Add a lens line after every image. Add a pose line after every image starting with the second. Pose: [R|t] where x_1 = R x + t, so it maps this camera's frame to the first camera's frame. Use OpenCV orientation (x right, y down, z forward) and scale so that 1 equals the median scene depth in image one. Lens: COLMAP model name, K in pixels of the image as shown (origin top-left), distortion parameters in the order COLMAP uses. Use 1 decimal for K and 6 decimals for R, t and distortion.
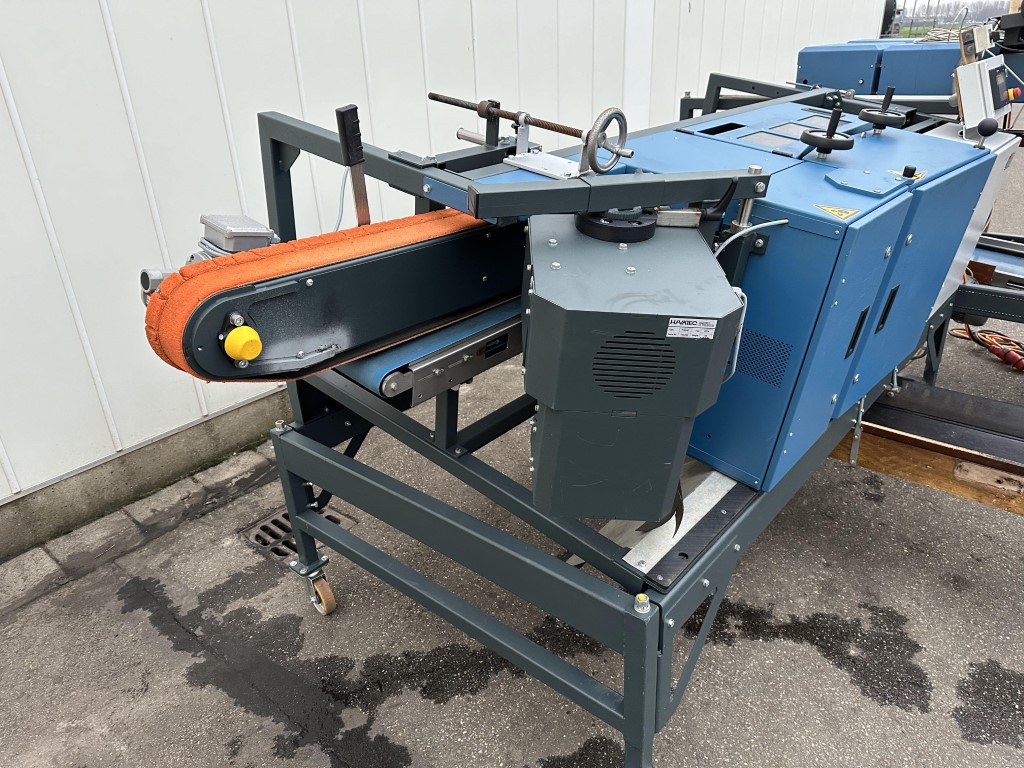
lens RADIAL K [[729.4, 0, 511.8], [0, 729.4, 384.3], [0, 0, 1]] dist [0.022810, -0.024991]
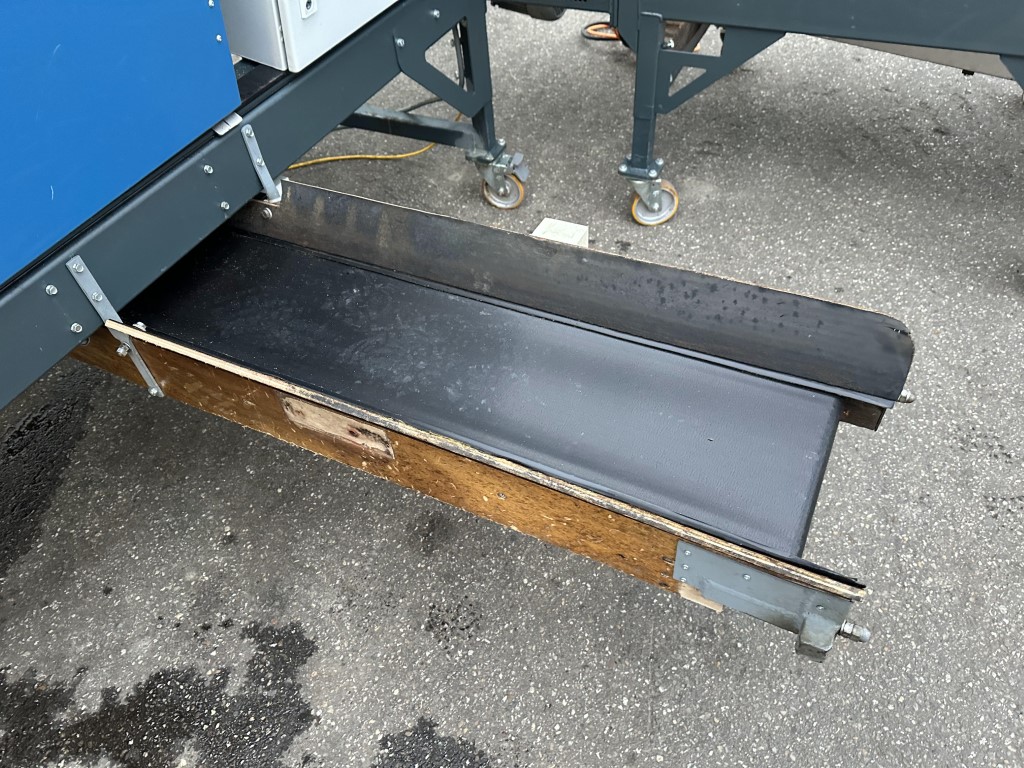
lens RADIAL K [[729.4, 0, 513.4], [0, 729.4, 388.6], [0, 0, 1]] dist [0.022810, -0.024991]
pose [[0.958803, -0.214810, 0.185884, 0.641366], [0.135686, 0.921198, 0.364669, -0.040820], [-0.249571, -0.324424, 0.912394, 0.539531]]
